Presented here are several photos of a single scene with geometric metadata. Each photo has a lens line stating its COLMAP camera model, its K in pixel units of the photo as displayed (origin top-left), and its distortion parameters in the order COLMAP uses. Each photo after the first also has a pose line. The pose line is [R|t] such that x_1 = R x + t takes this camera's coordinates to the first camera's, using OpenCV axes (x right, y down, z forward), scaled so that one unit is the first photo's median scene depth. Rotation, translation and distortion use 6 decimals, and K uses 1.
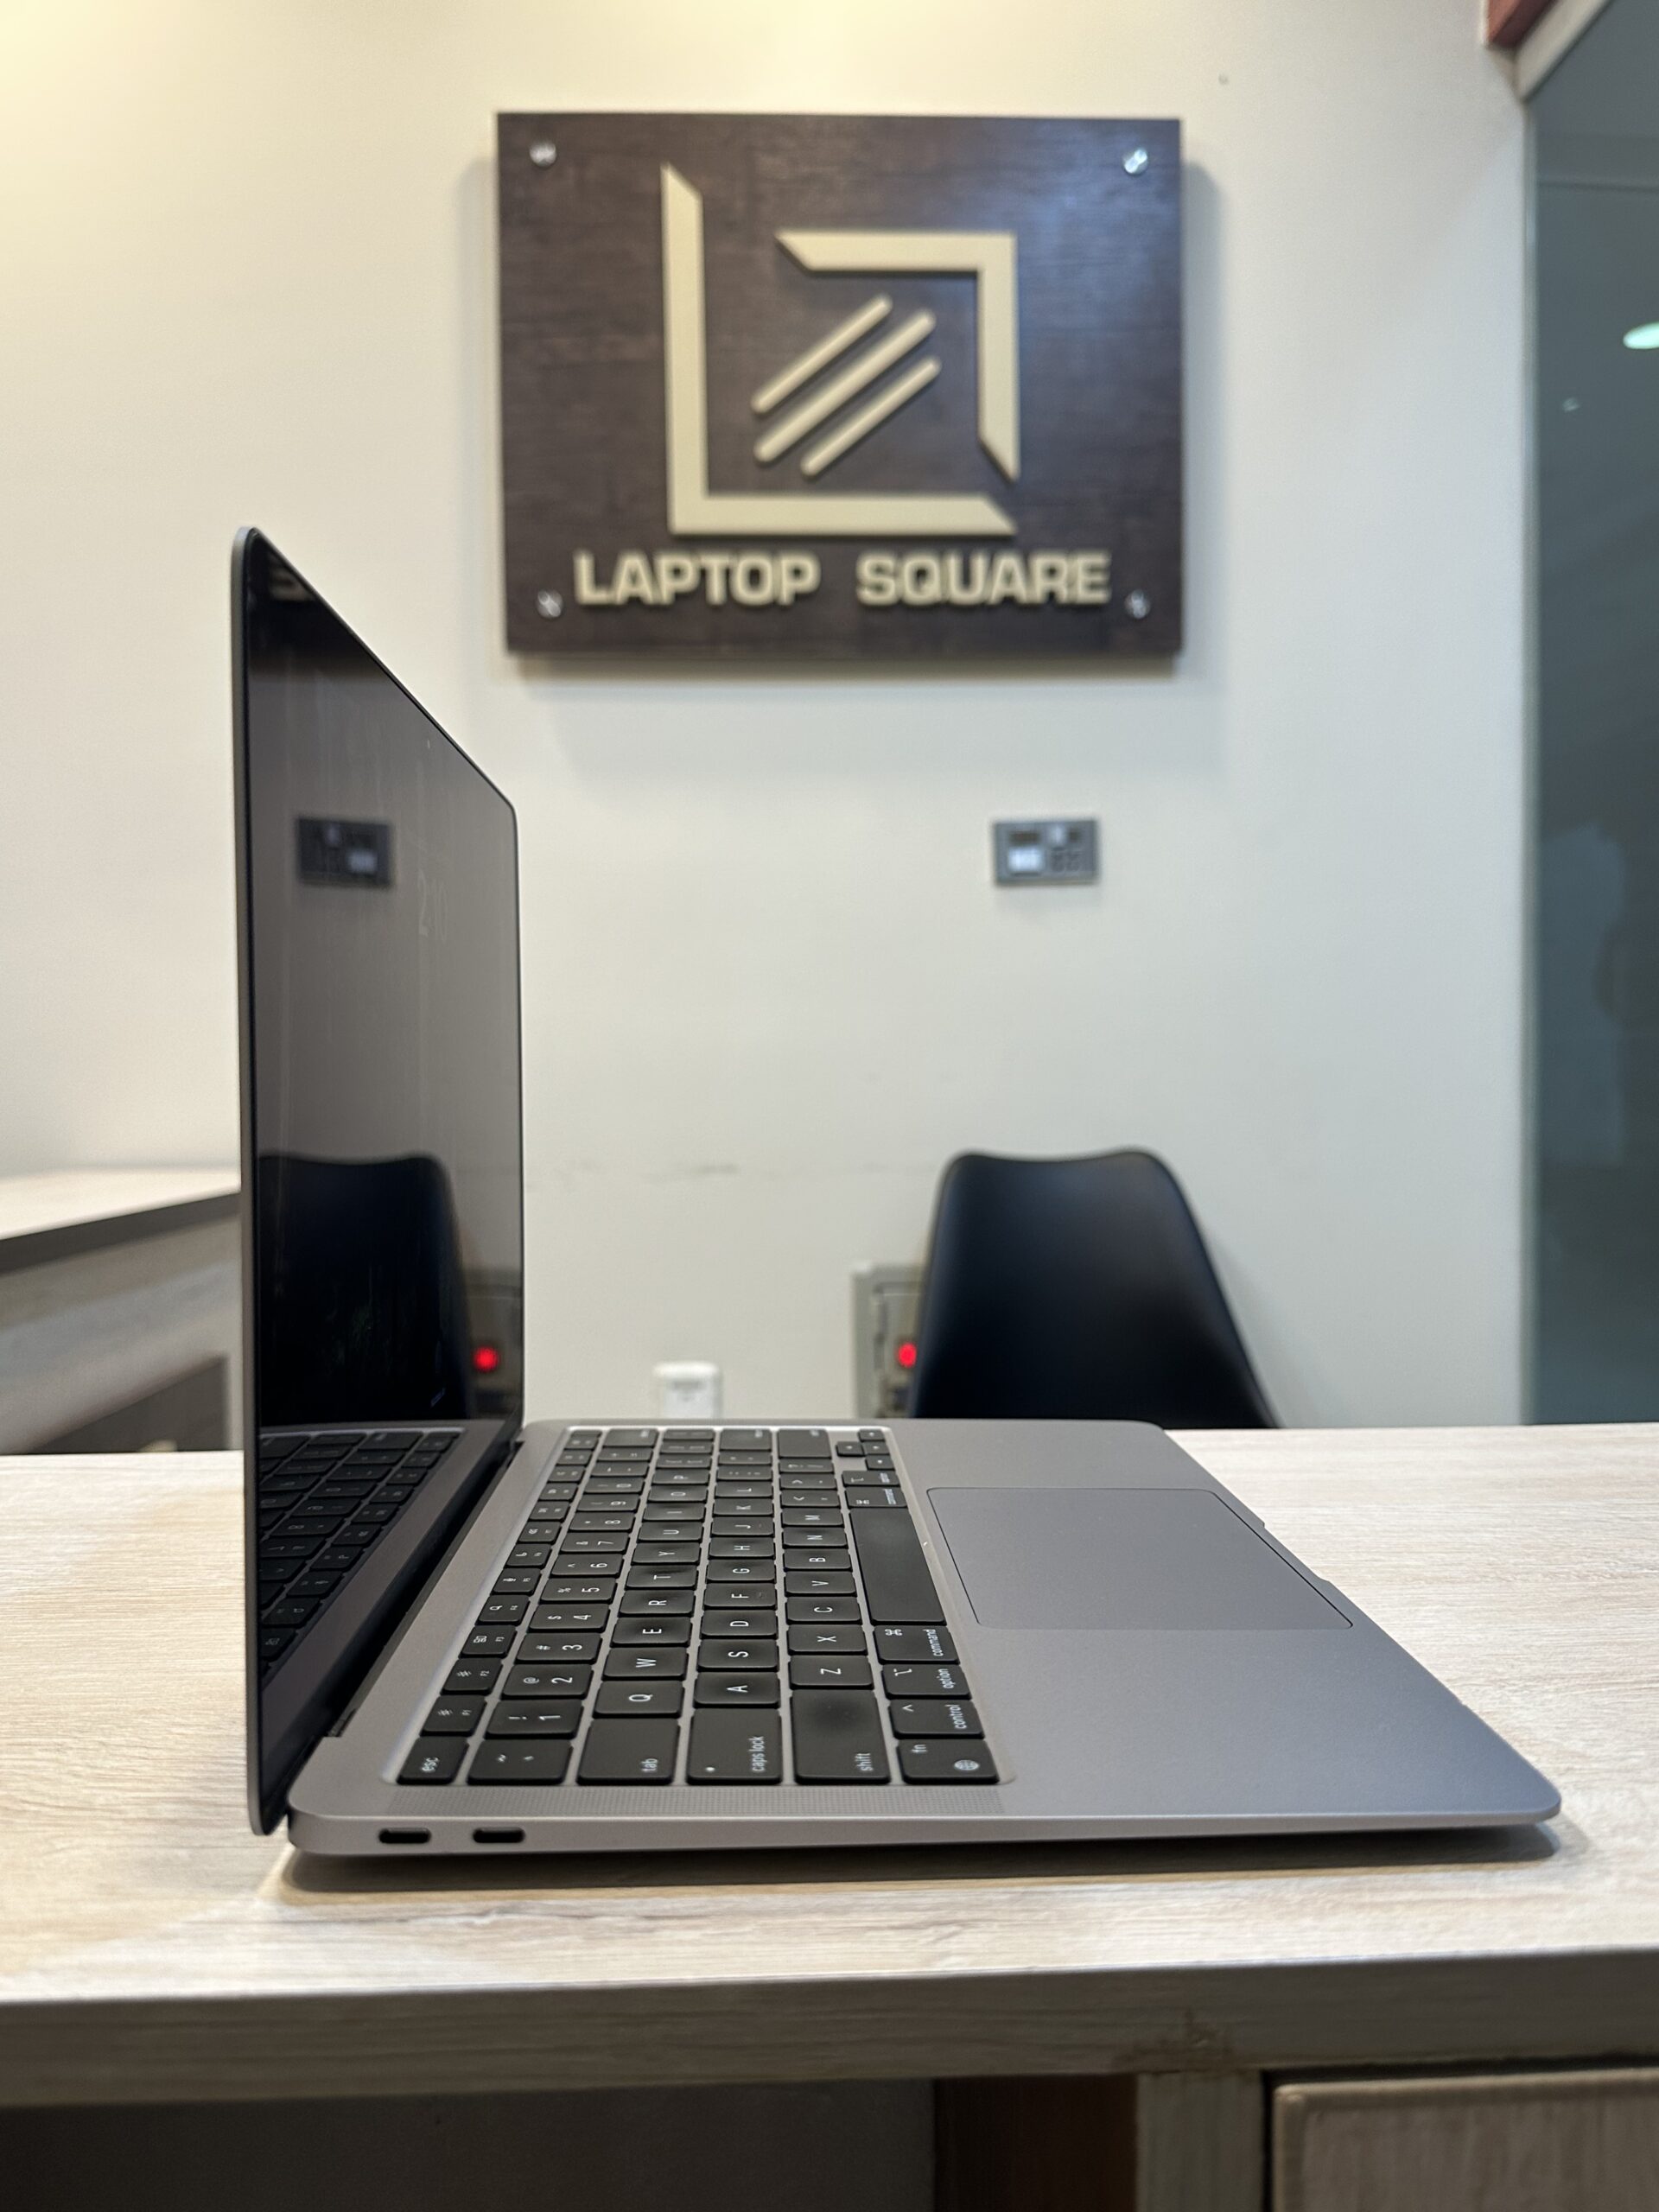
lens RADIAL K [[1717.2, 0, 829.5], [0, 1717.2, 1106.0], [0, 0, 1]] dist [0.048756, -0.096161]
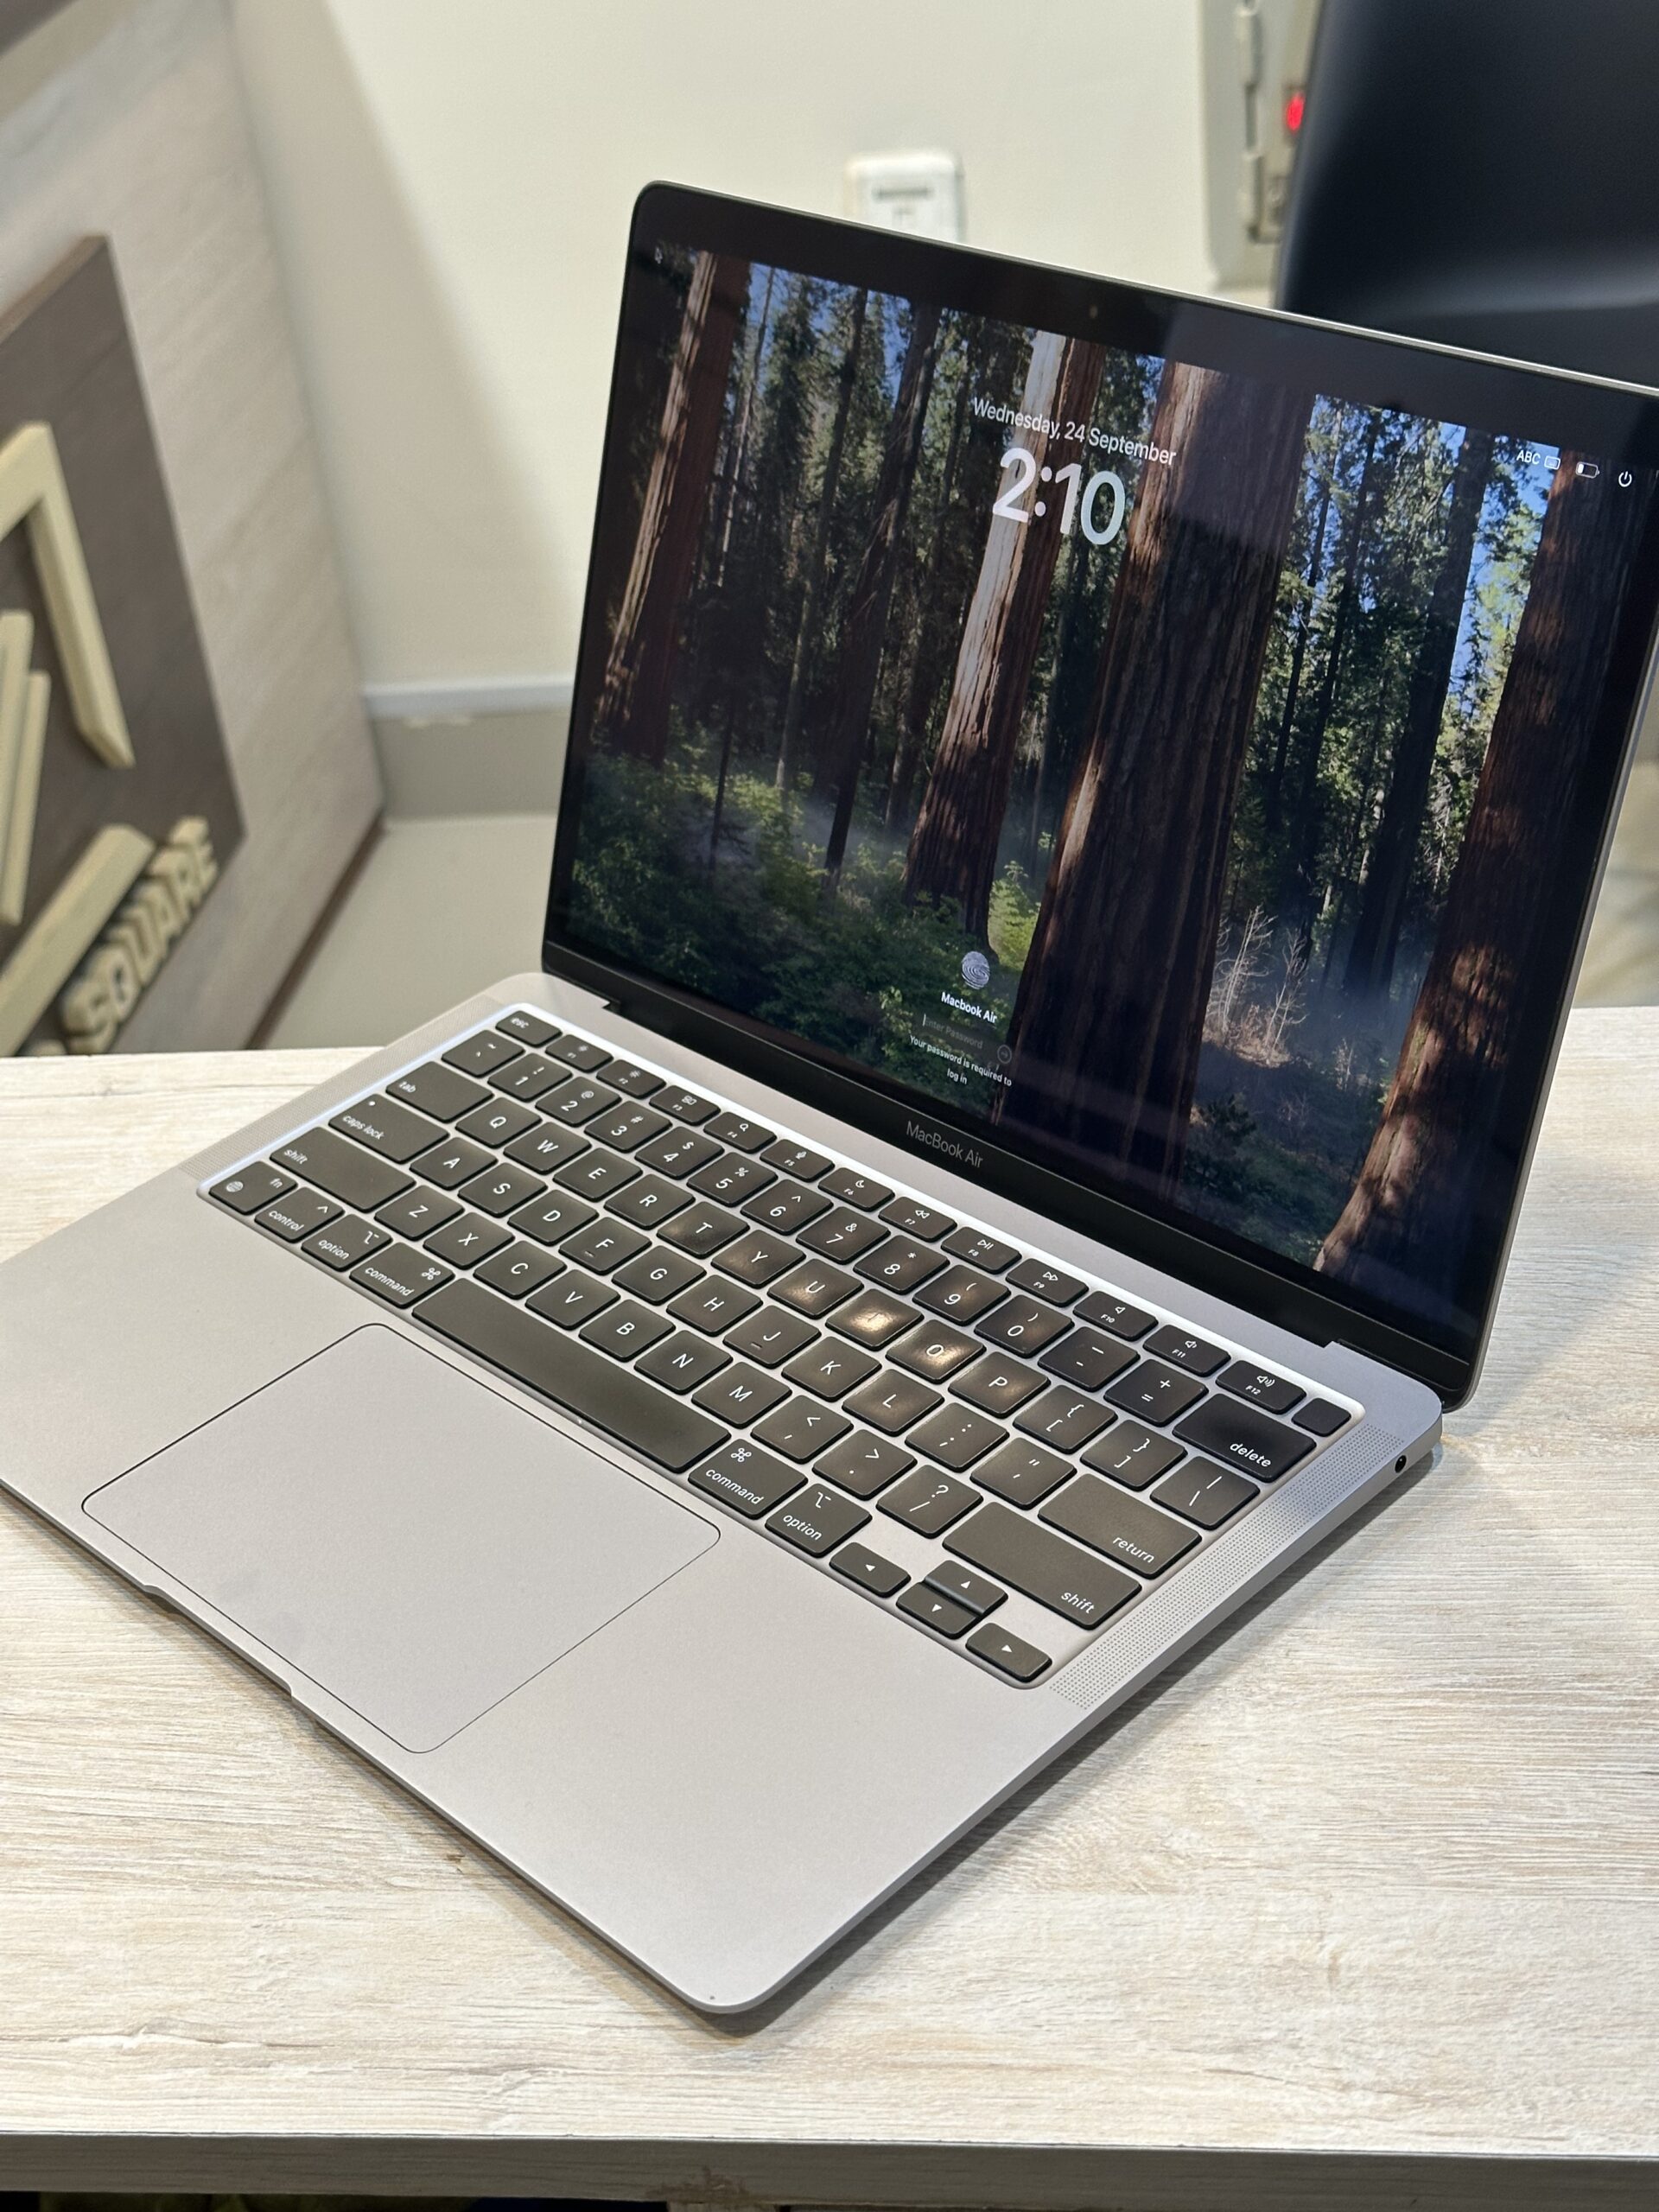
lens RADIAL K [[3190.6, 0, 829.5], [0, 3190.6, 1106.0], [0, 0, 1]] dist [0.217646, -0.565179]
pose [[0.986545, 0.005197, -0.163405, 0.050913], [0.080172, 0.855686, 0.511248, -0.094580], [0.142480, -0.517470, 0.843756, -0.036311]]
